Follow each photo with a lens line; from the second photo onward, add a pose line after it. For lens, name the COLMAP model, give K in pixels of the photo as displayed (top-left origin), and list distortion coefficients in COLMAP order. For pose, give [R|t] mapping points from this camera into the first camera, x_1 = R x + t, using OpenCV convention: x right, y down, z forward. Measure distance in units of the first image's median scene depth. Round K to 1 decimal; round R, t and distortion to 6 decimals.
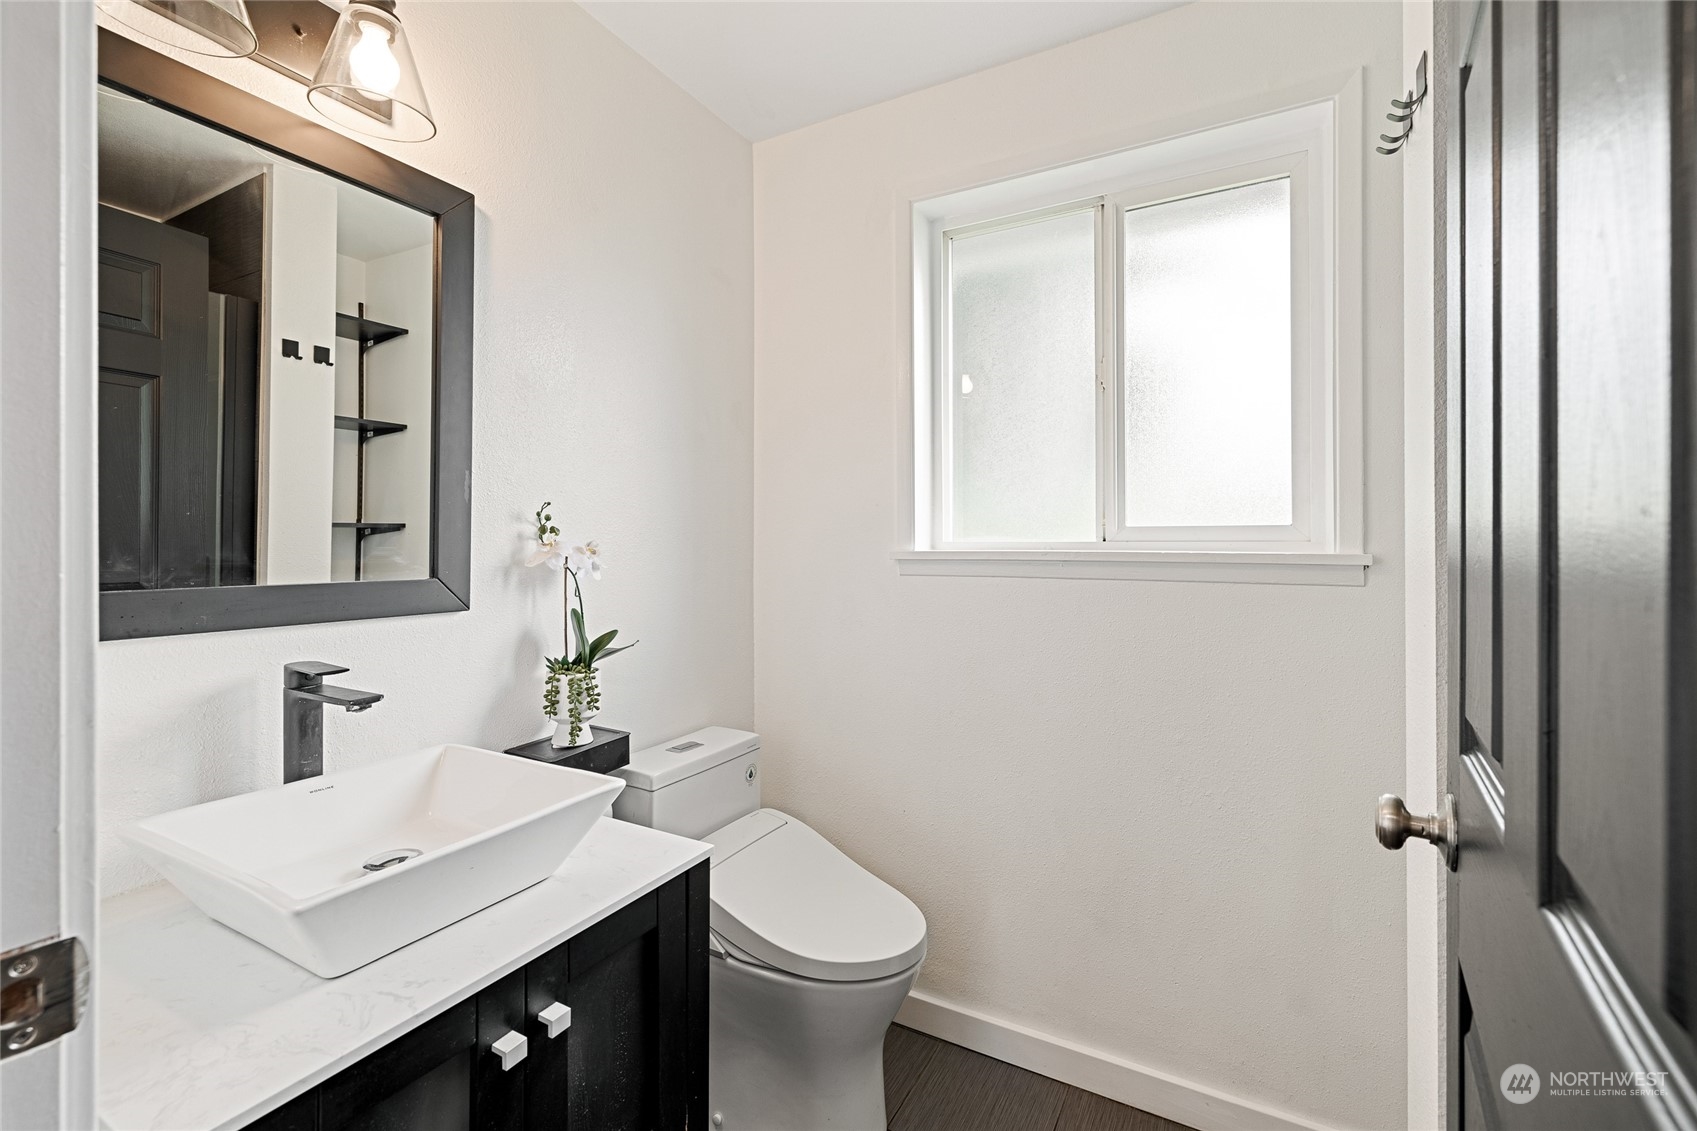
lens RADIAL K [[714.4, 0, 848.5], [0, 714.4, 565.5], [0, 0, 1]] dist [0.001040, -0.000100]
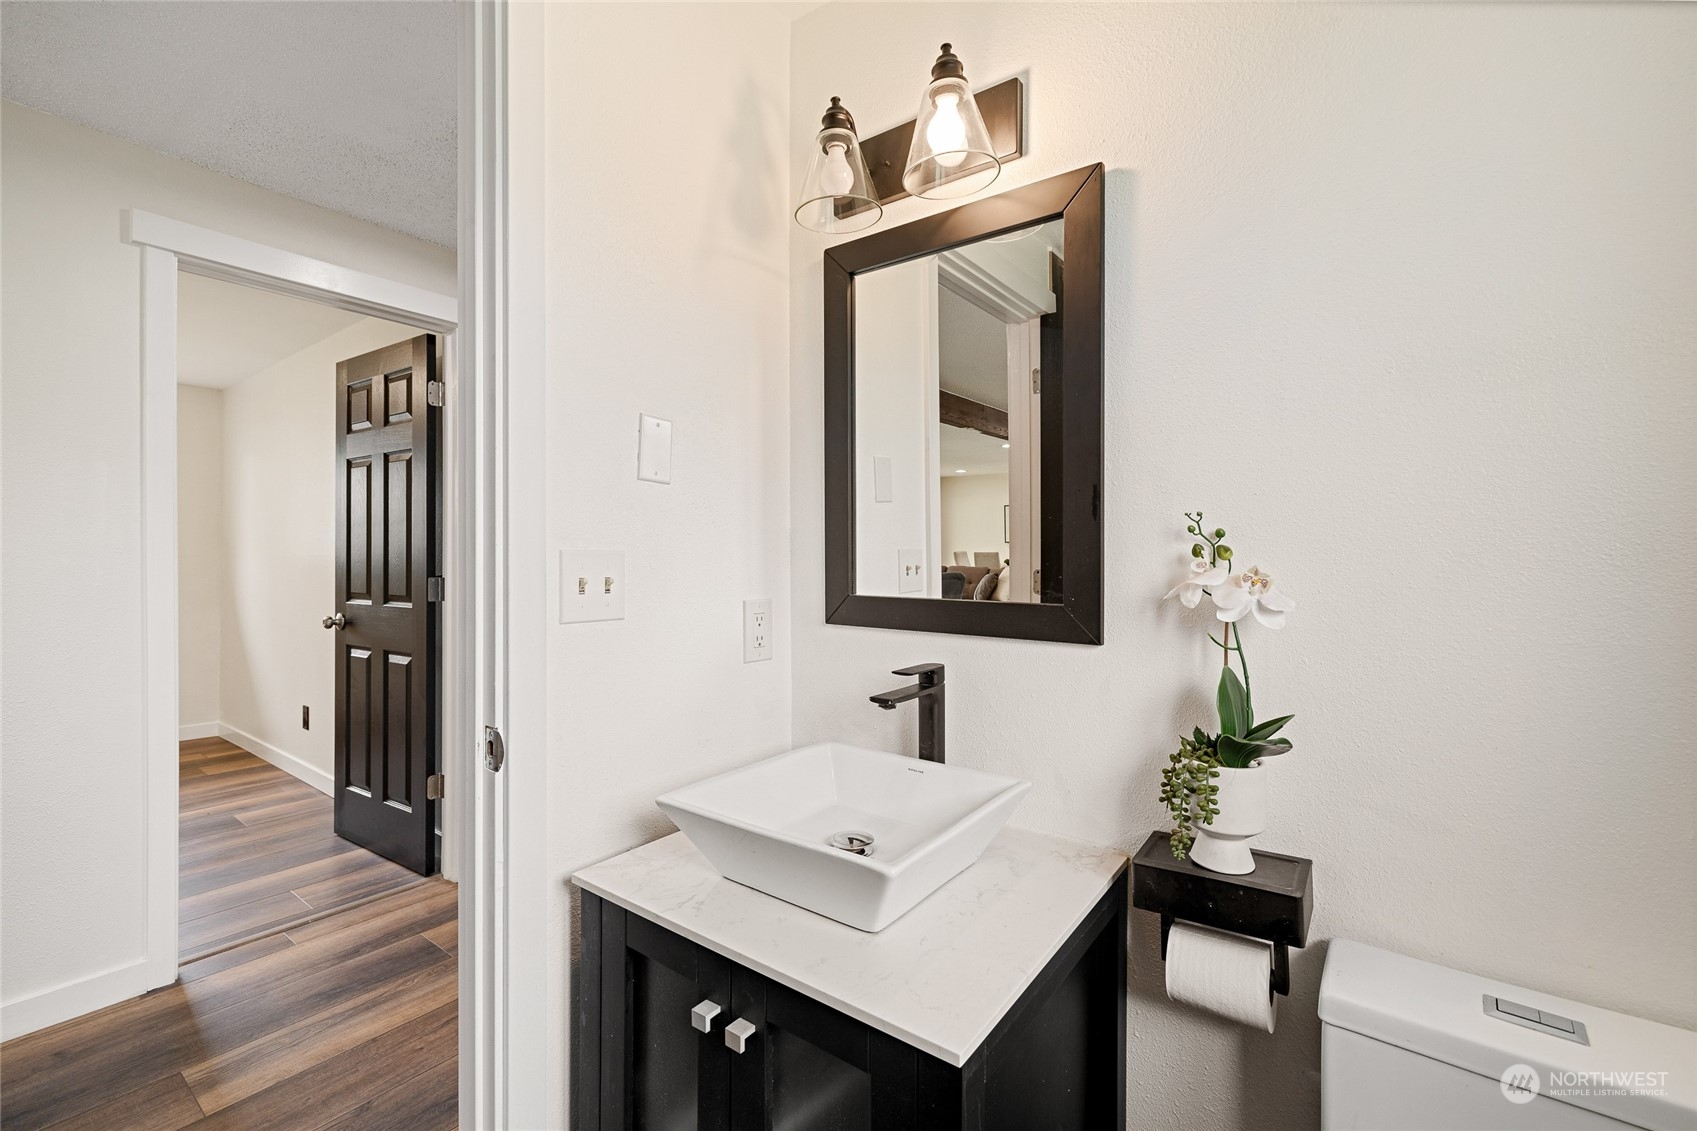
lens RADIAL K [[714.4, 0, 848.5], [0, 714.4, 565.5], [0, 0, 1]] dist [0.001040, -0.000100]
pose [[-0.151508, 0.010830, -0.988397, 0.396037], [-0.028887, 0.999464, 0.015379, -0.041689], [0.988034, 0.030882, -0.151114, 0.891743]]
